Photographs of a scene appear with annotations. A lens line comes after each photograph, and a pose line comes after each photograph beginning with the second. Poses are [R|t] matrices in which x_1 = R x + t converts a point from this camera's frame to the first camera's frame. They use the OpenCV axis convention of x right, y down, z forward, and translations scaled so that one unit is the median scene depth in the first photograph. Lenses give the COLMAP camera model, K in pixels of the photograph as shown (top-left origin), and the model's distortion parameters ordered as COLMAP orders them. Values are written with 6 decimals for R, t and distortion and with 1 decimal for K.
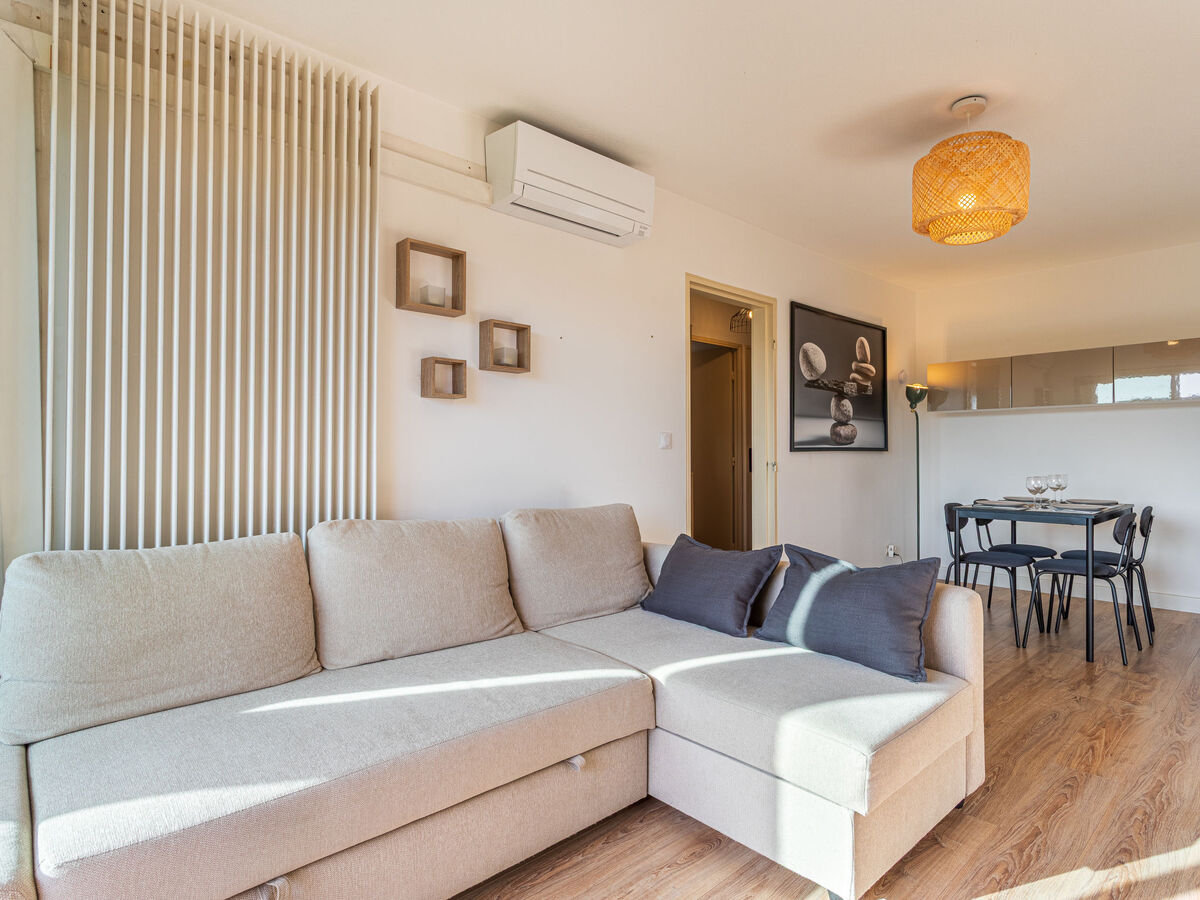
lens RADIAL K [[637.5, 0, 602.9], [0, 637.5, 451.4], [0, 0, 1]] dist [0.000405, 0.001472]
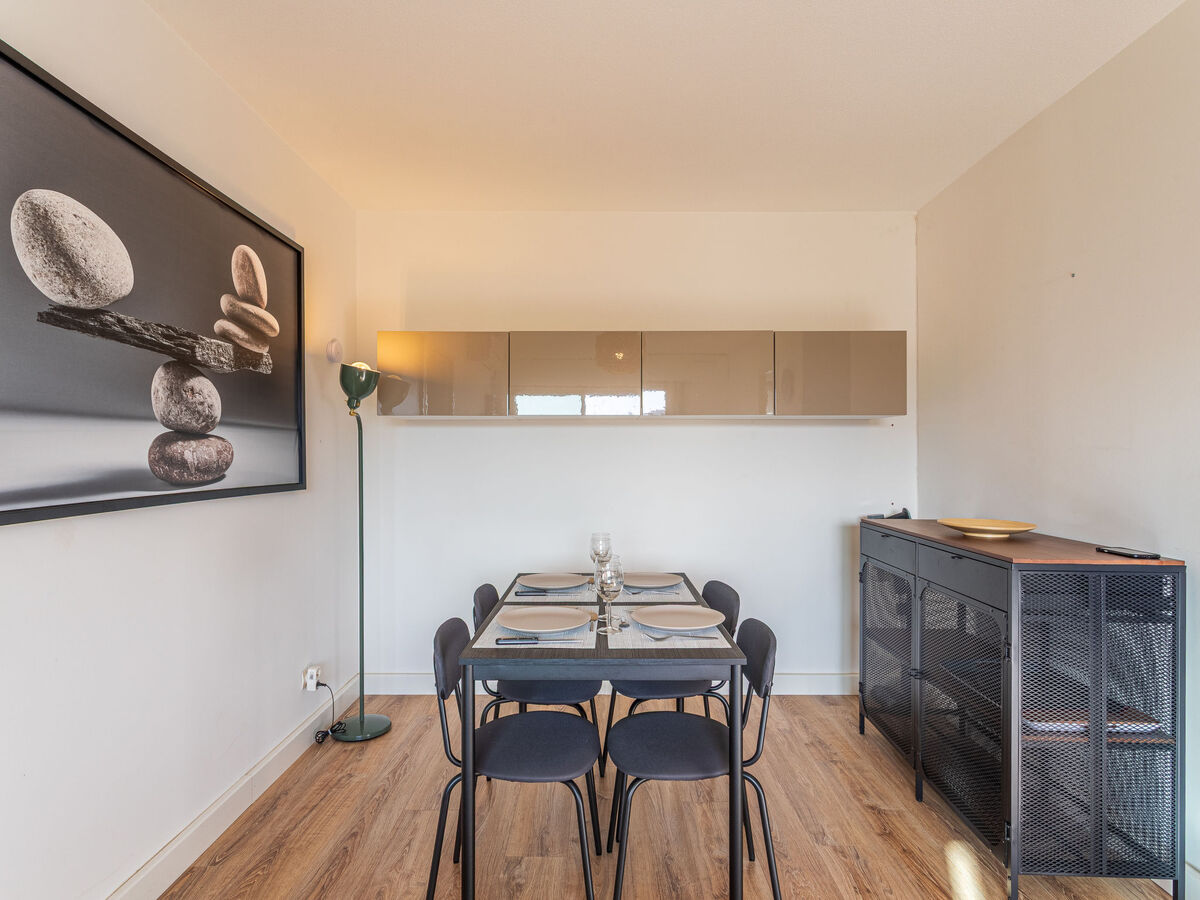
lens RADIAL K [[640.2, 0, 601.4], [0, 640.2, 456.0], [0, 0, 1]] dist [0.001967, 0.000734]
pose [[0.671492, 0.000298, 0.741012, 0.251019], [-0.002964, 0.999993, 0.002283, -0.032095], [-0.741006, -0.003729, 0.671488, 0.533030]]
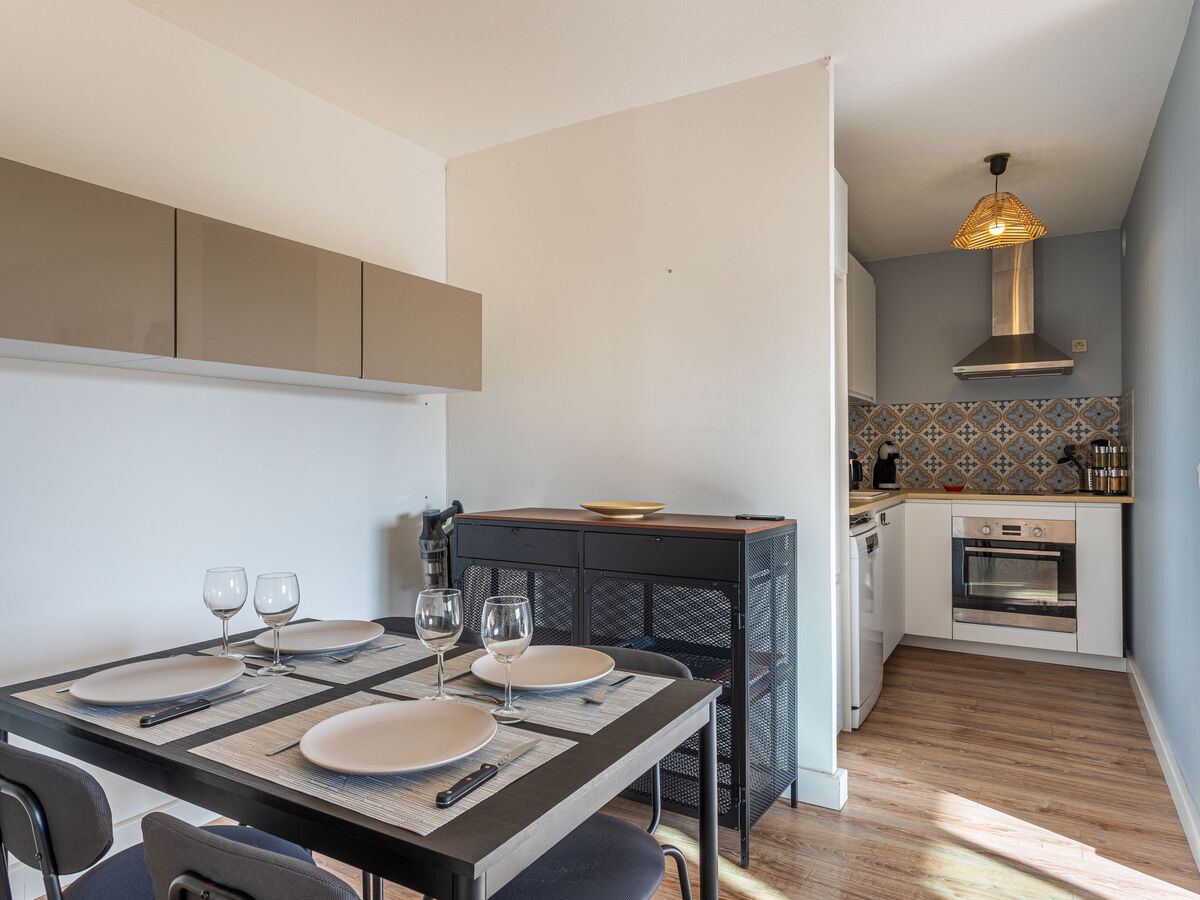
lens RADIAL K [[744.9, 0, 600.0], [0, 744.9, 450.0], [0, 0, 1]] dist [0.001241, -0.000578]
pose [[-0.297321, 0.007794, 0.954746, 0.282534], [-0.001605, 0.999961, -0.008663, -0.016428], [-0.954776, -0.004108, -0.297297, 0.825825]]
